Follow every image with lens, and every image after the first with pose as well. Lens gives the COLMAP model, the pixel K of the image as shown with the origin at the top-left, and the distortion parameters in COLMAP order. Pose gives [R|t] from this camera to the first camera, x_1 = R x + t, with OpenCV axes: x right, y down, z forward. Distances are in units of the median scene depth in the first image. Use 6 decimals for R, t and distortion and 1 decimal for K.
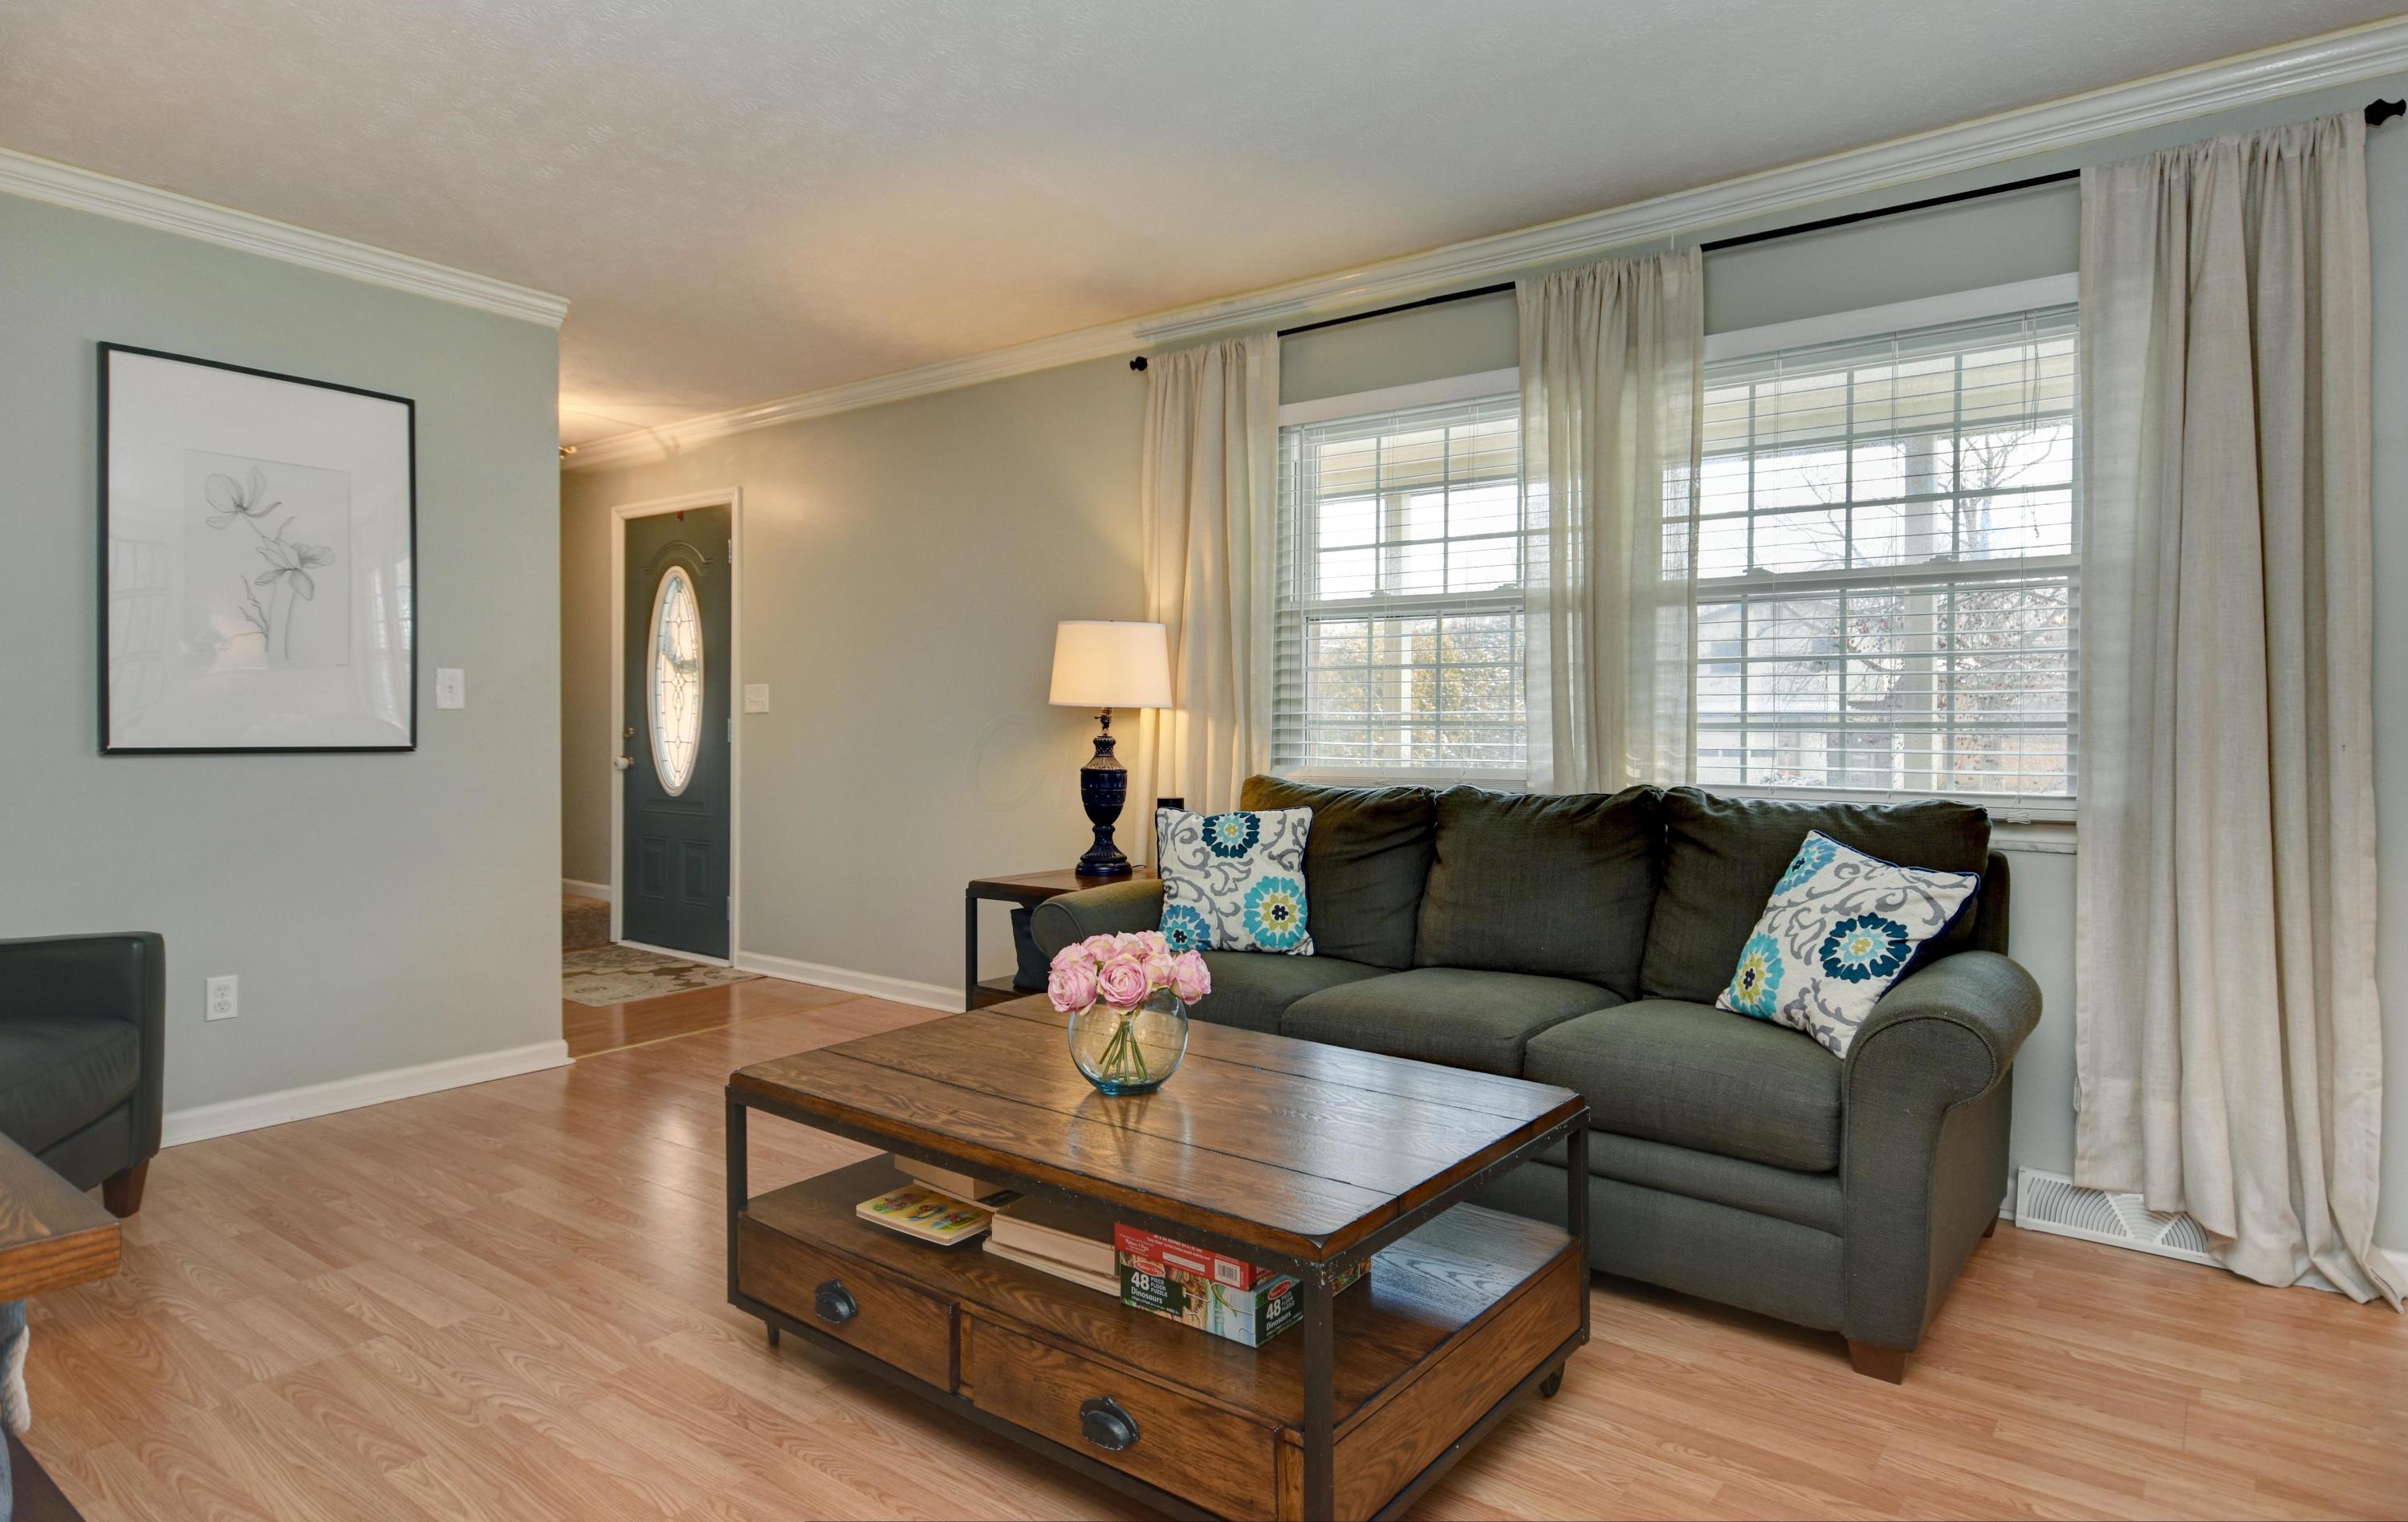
lens RADIAL K [[1348.3, 0, 1200.4], [0, 1348.3, 745.0], [0, 0, 1]] dist [-0.004355, 0.001064]
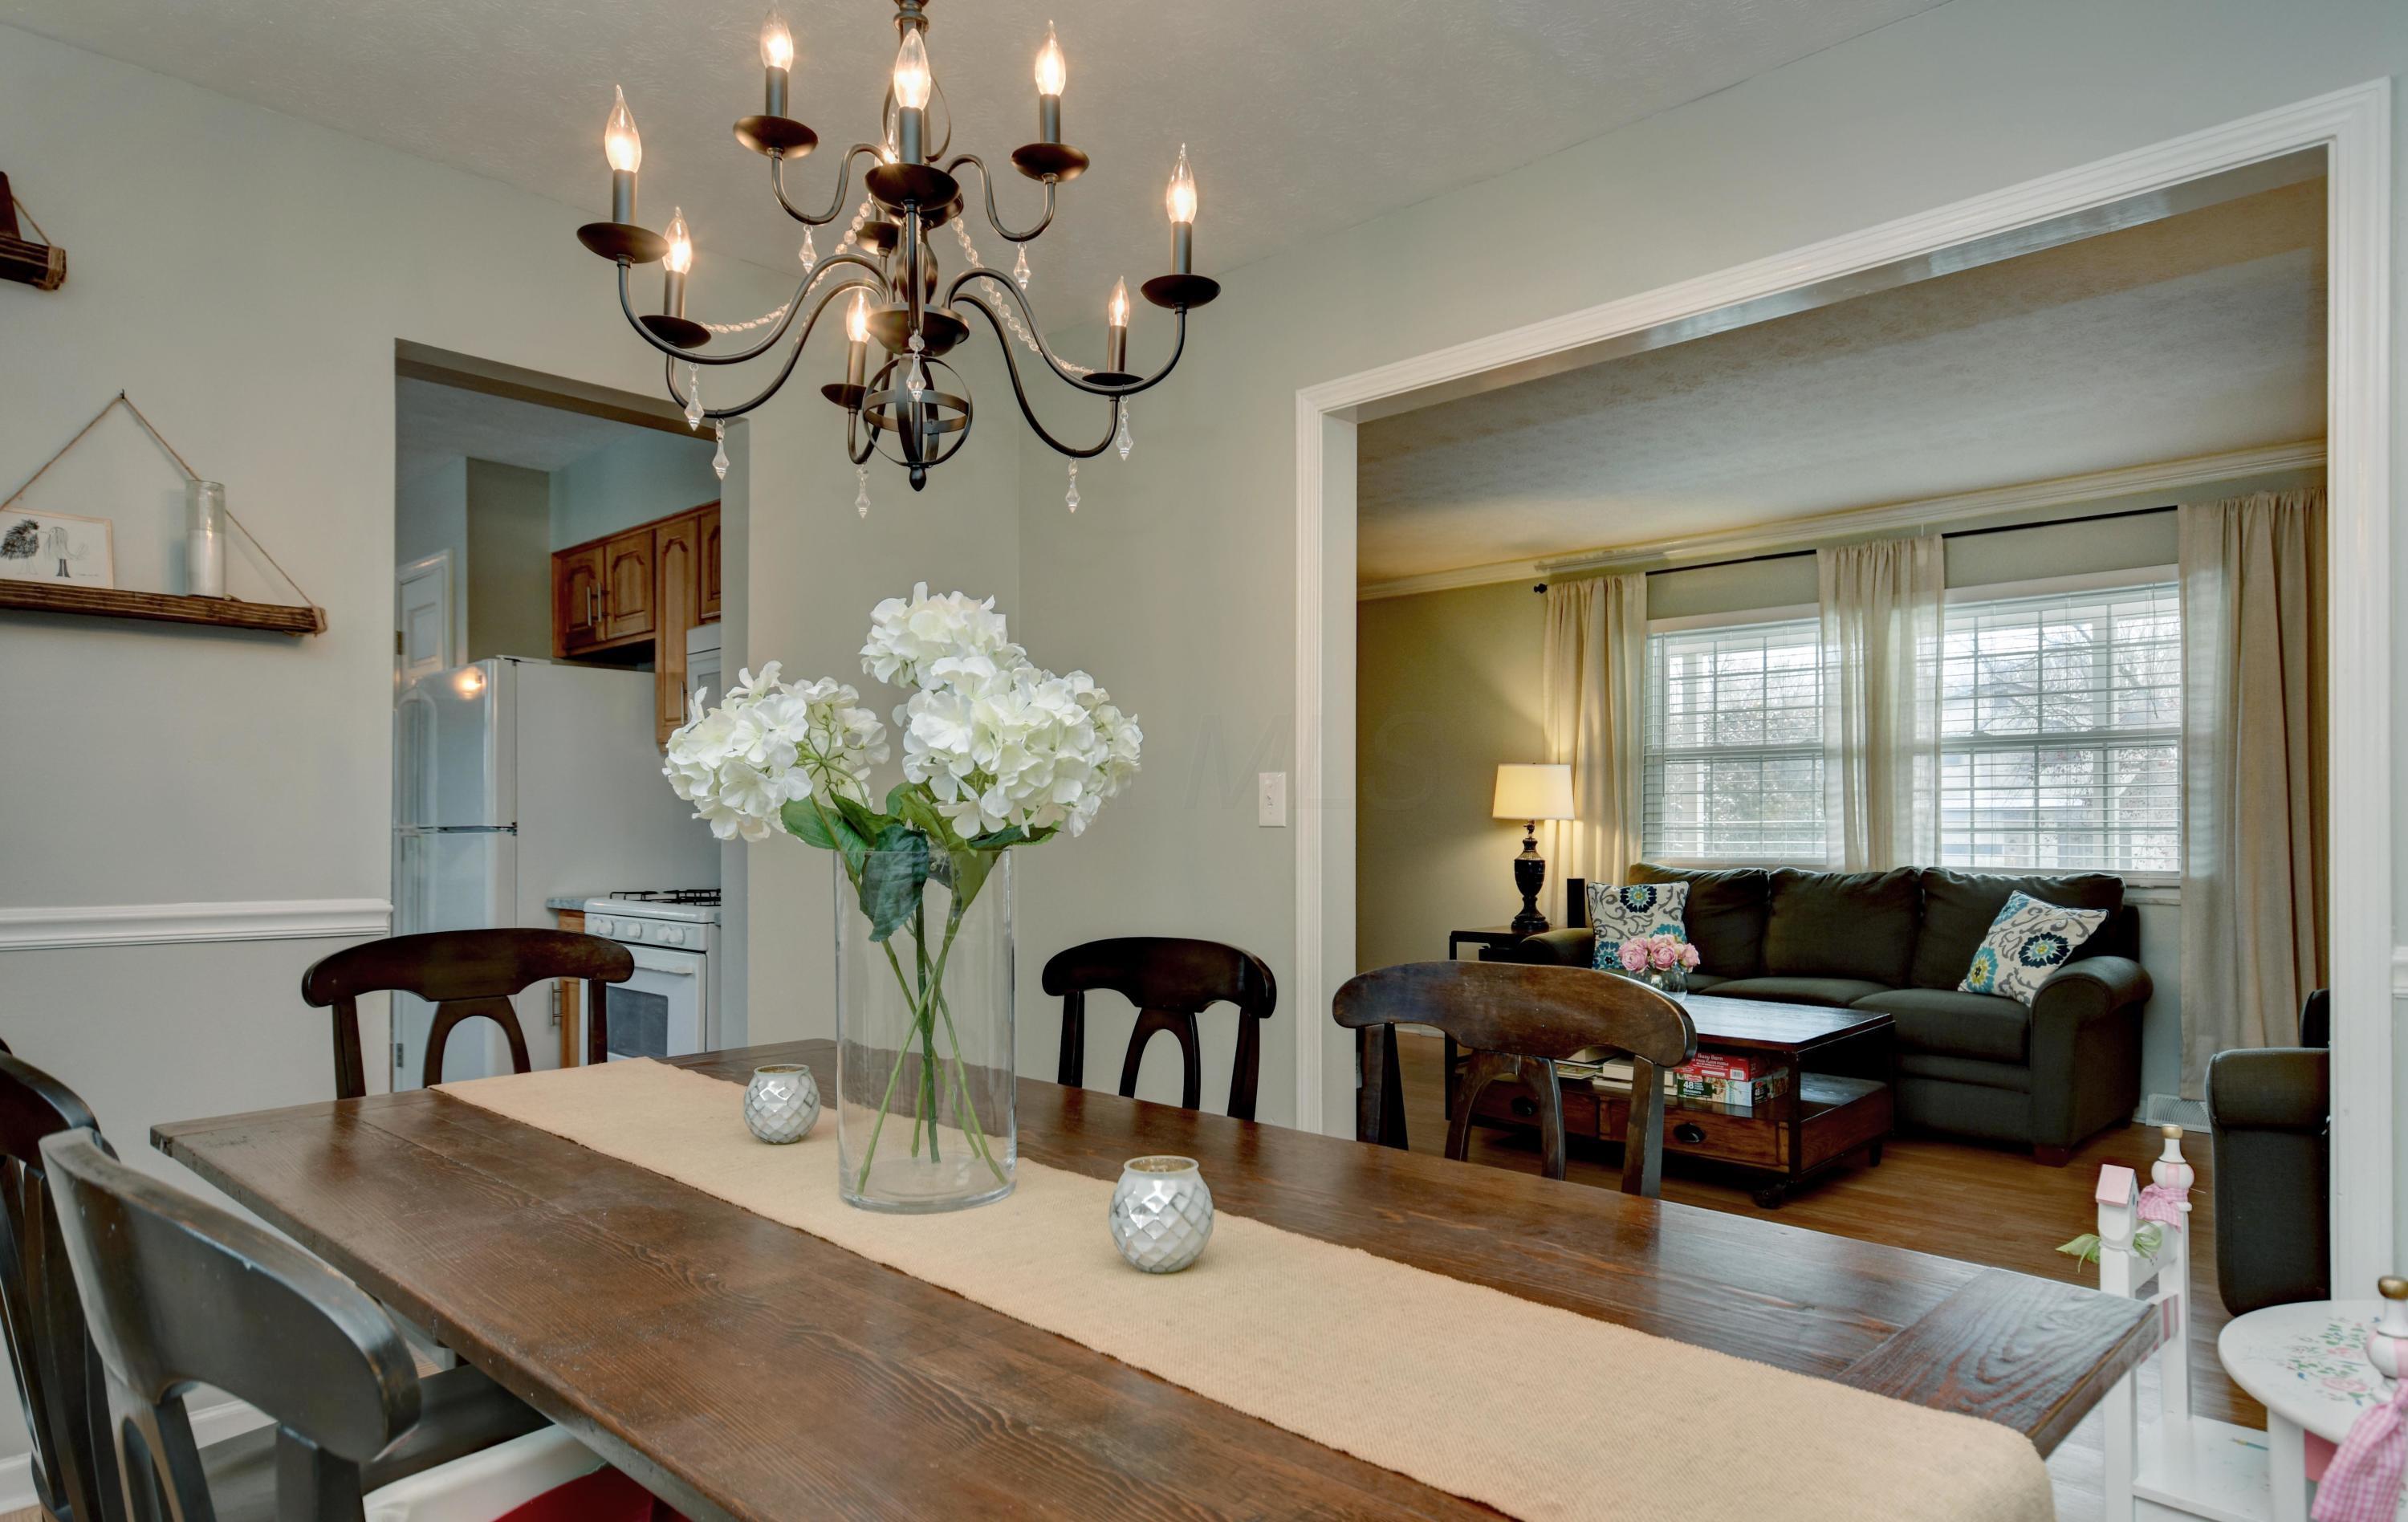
lens RADIAL K [[1446.6, 0, 1169.5], [0, 1446.6, 833.3], [0, 0, 1]] dist [-0.001445, -0.001048]
pose [[0.992821, -0.005359, -0.119491, -0.336306], [0.004292, 0.999949, -0.009184, 0.001529], [0.119534, 0.008605, 0.992793, -0.813957]]
